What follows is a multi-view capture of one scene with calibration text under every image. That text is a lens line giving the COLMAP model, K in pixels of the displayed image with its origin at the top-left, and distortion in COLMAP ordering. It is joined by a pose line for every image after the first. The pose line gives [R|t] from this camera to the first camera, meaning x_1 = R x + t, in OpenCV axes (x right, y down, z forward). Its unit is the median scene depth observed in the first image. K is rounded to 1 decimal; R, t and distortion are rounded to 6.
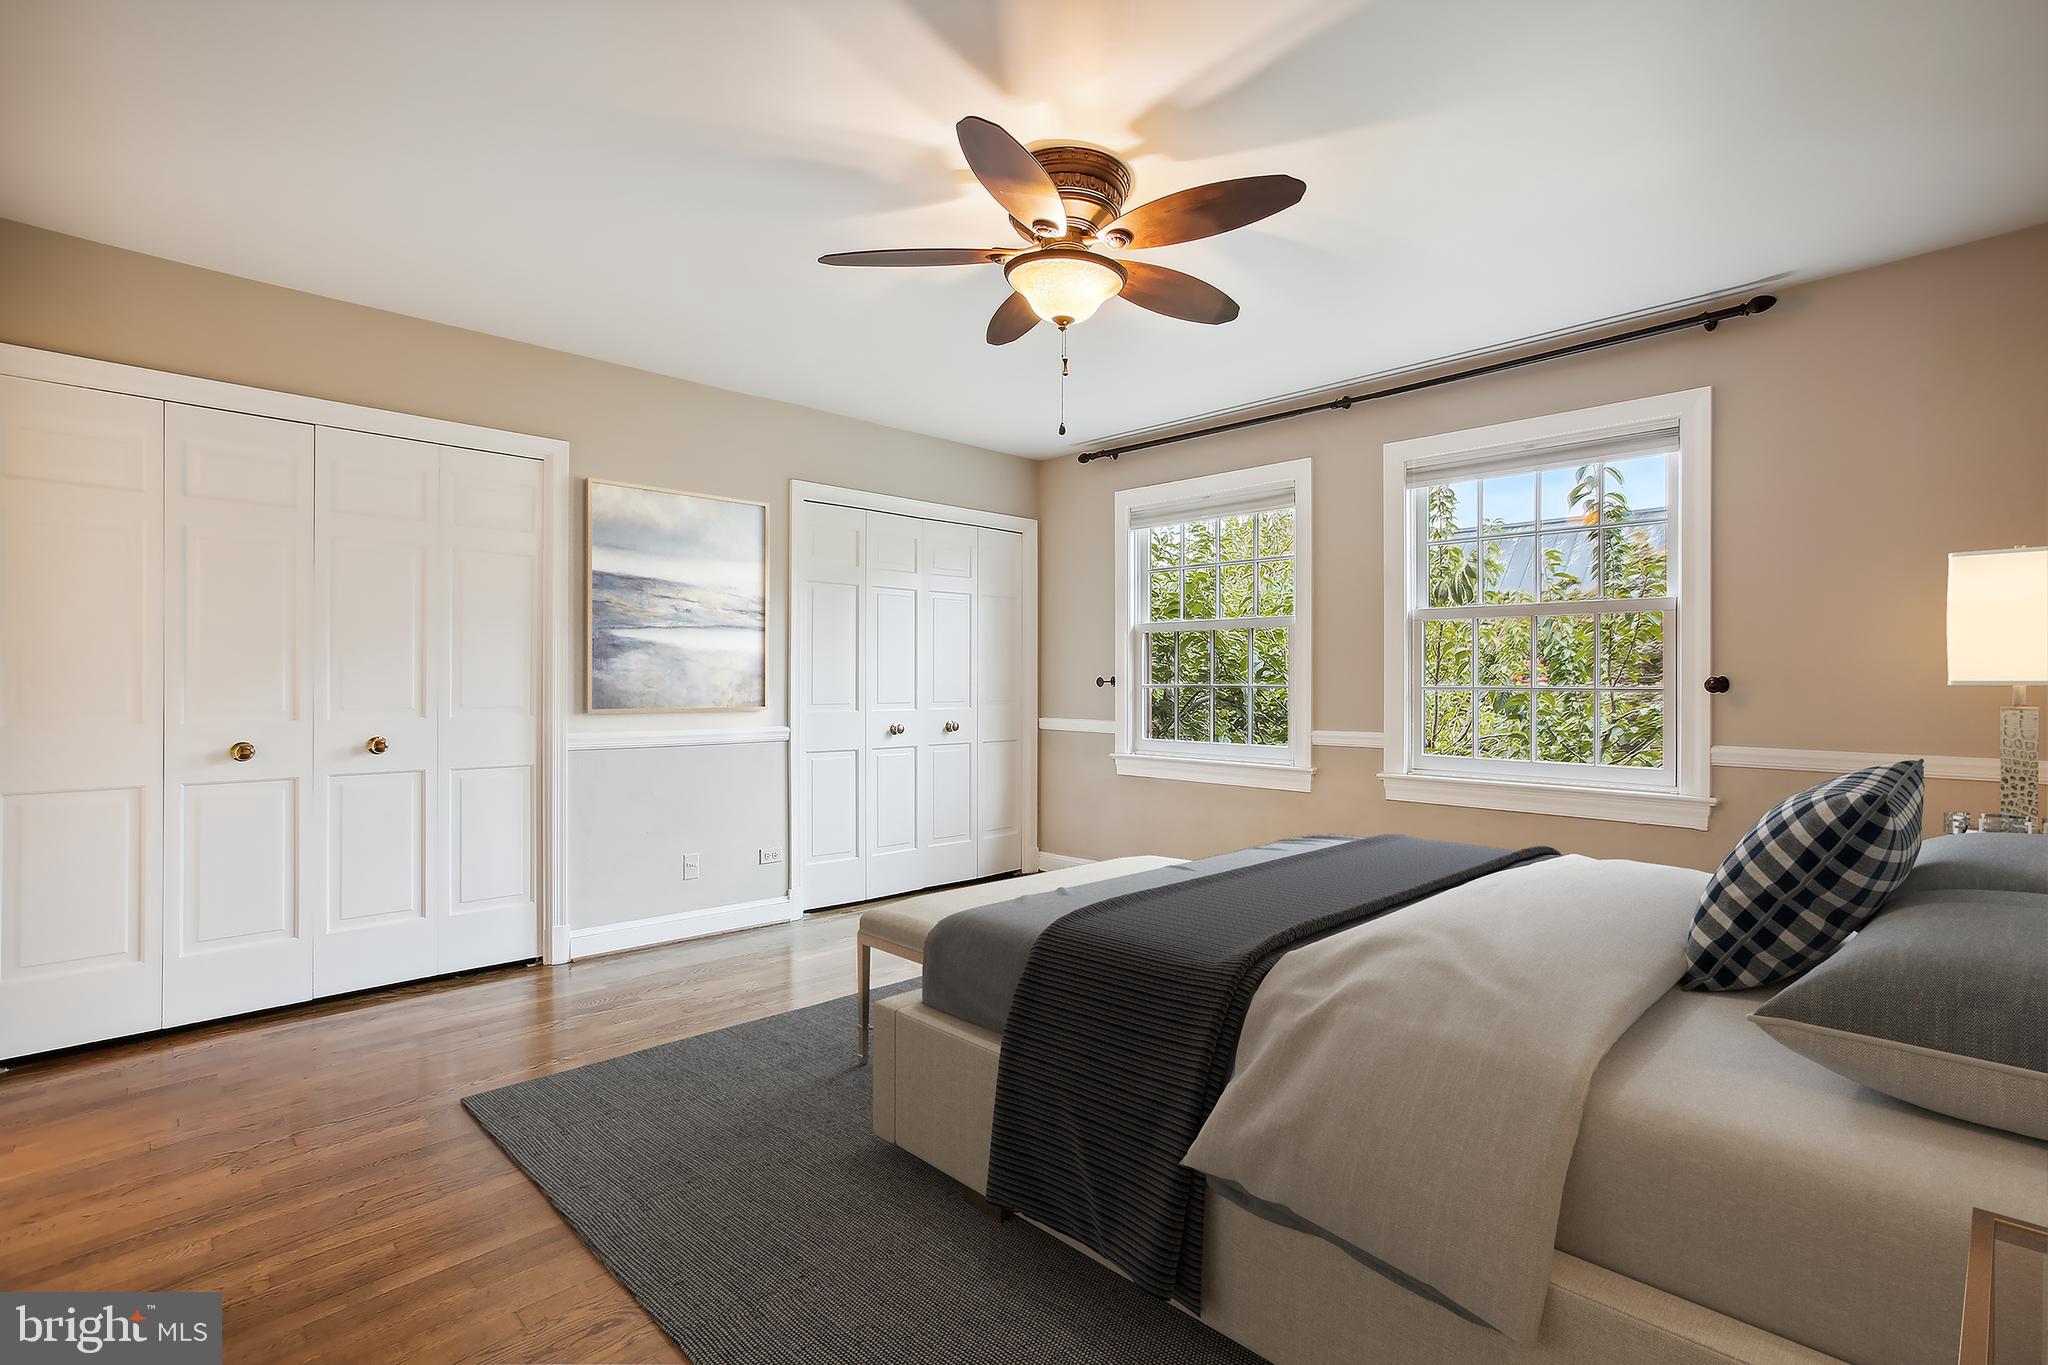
lens RADIAL K [[940.2, 0, 1031.0], [0, 940.2, 671.9], [0, 0, 1]] dist [-0.055125, 0.031528]
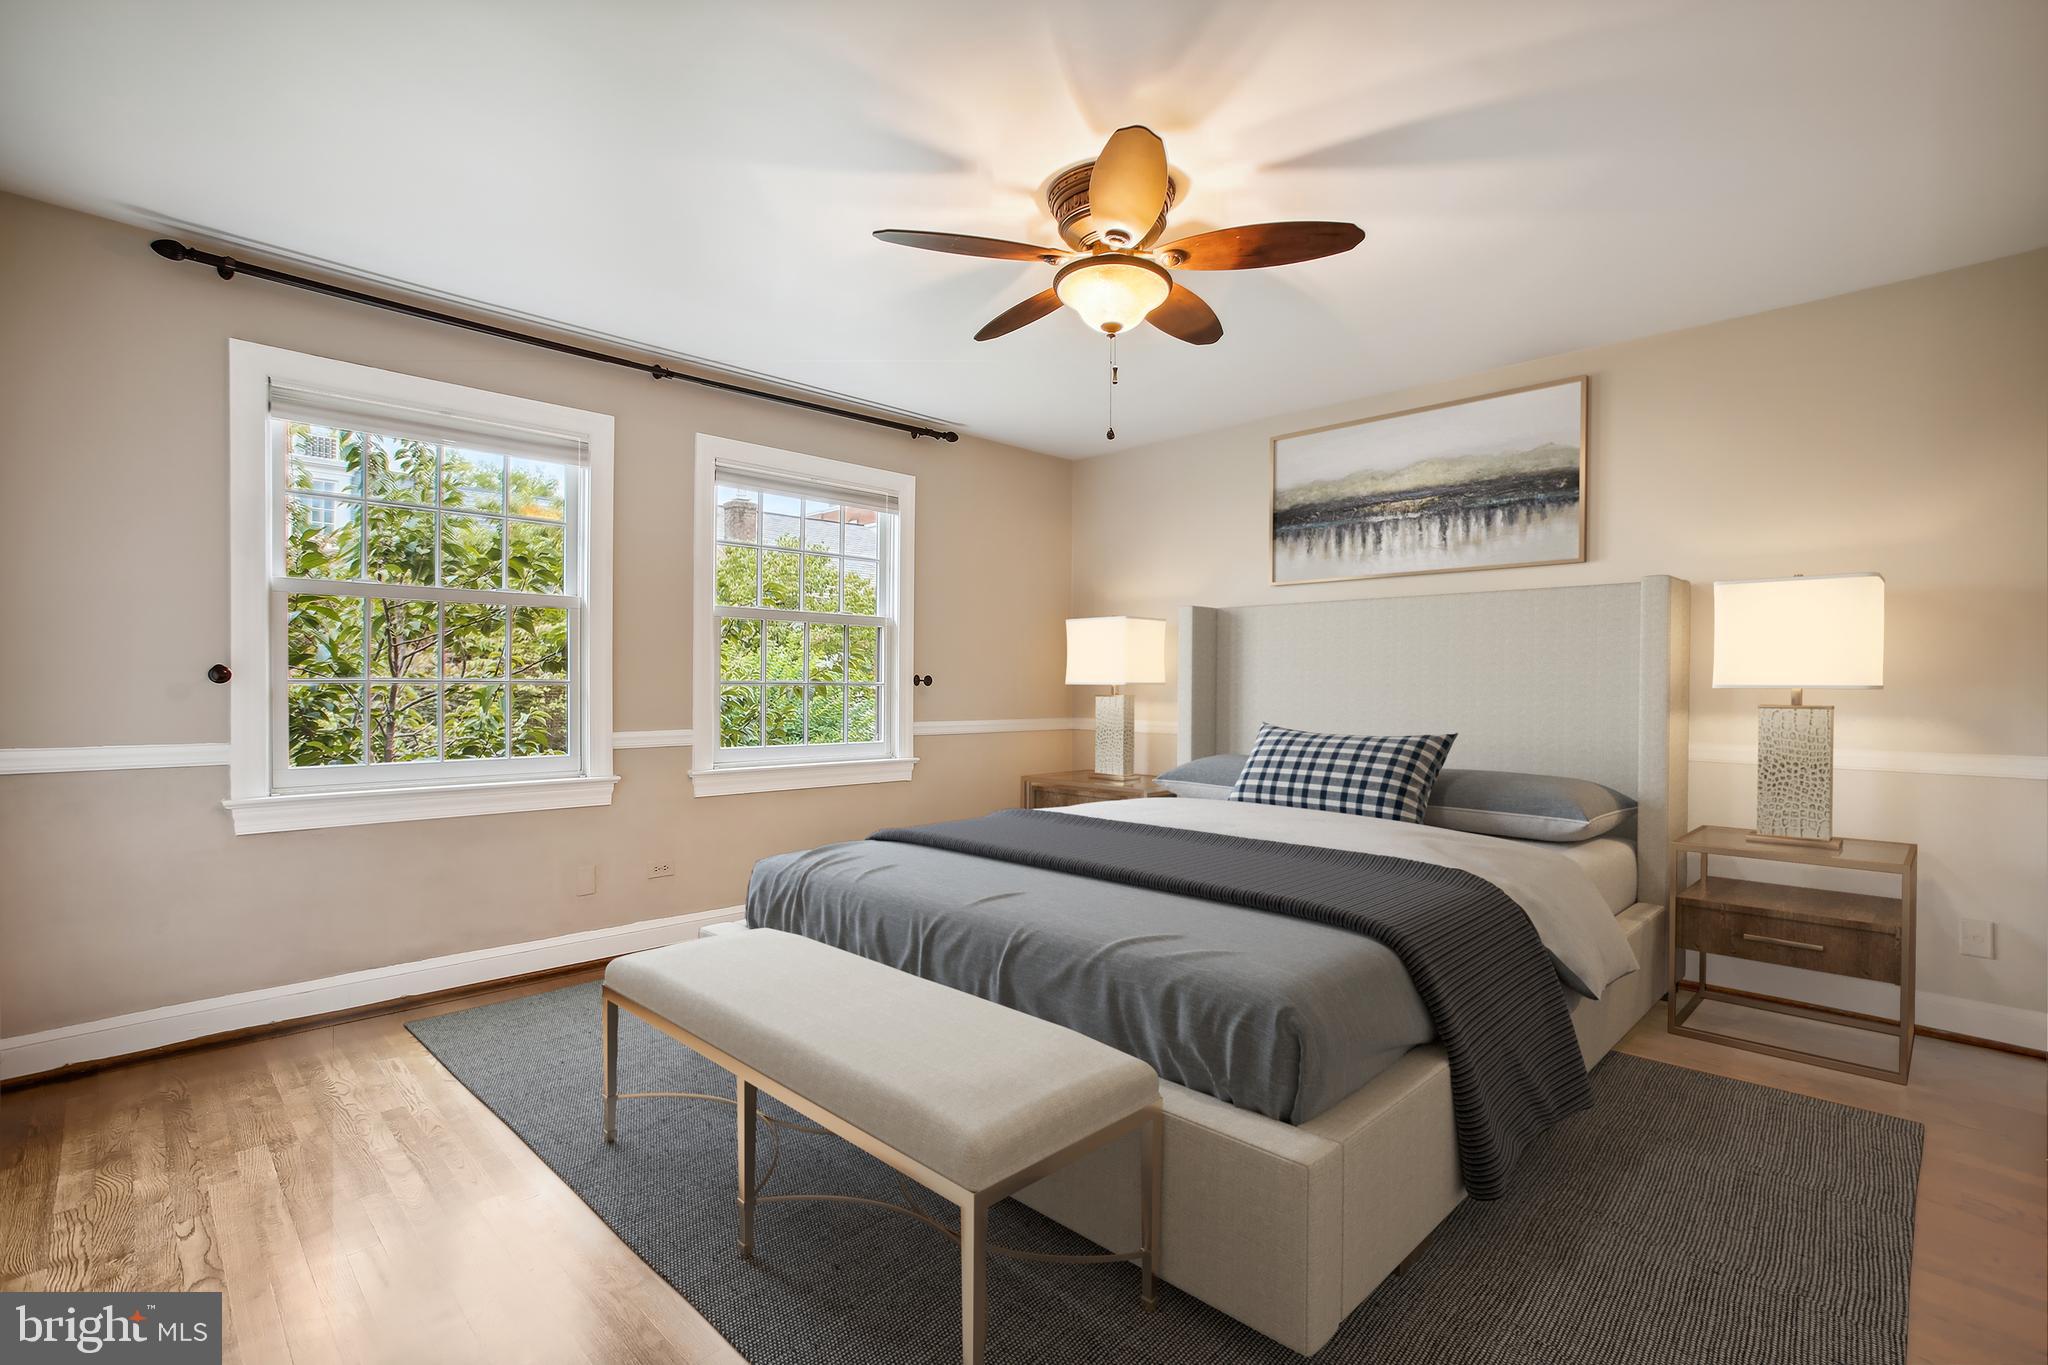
lens RADIAL K [[951.8, 0, 1010.2], [0, 951.8, 683.5], [0, 0, 1]] dist [-0.026128, 0.000123]
pose [[-0.012865, -0.003748, 0.999910, -0.606439], [-0.015583, 0.999872, 0.003547, 0.008585], [-0.999796, -0.015536, -0.012922, 0.671177]]
